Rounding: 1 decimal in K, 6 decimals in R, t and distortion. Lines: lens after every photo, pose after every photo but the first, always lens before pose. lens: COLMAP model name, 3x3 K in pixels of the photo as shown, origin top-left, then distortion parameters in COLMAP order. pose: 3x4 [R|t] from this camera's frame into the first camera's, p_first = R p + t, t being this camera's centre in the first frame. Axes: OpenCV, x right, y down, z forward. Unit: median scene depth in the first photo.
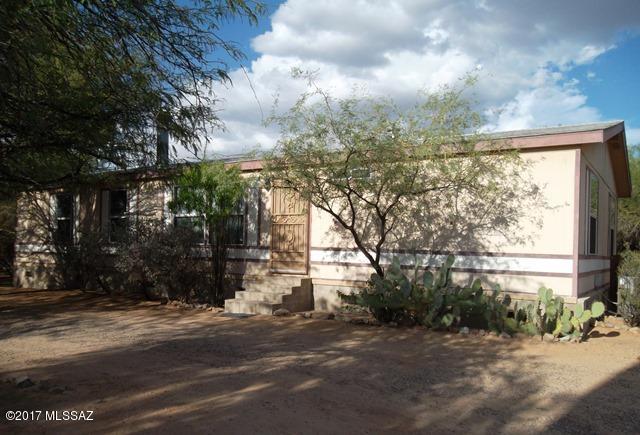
lens RADIAL K [[494.0, 0, 320.0], [0, 494.0, 217.5], [0, 0, 1]] dist [0.055267, -0.004237]
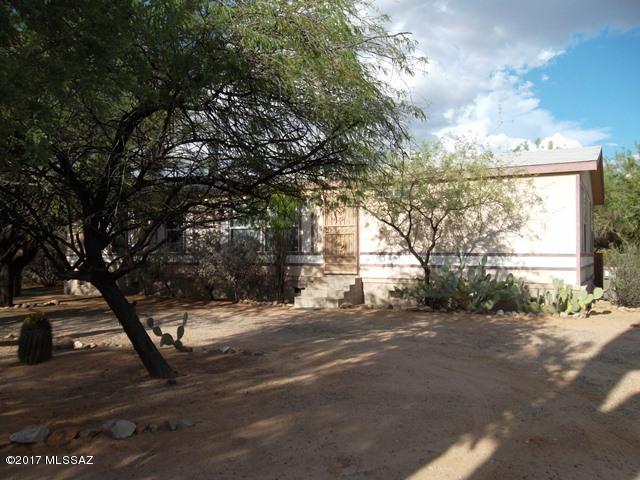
lens RADIAL K [[510.1, 0, 320.0], [0, 510.1, 240.0], [0, 0, 1]] dist [0.097849, 0.004532]
pose [[0.995132, -0.020900, 0.096312, -0.245201], [0.017311, 0.999130, 0.037950, -0.020160], [-0.097021, -0.036098, 0.994627, -0.244625]]
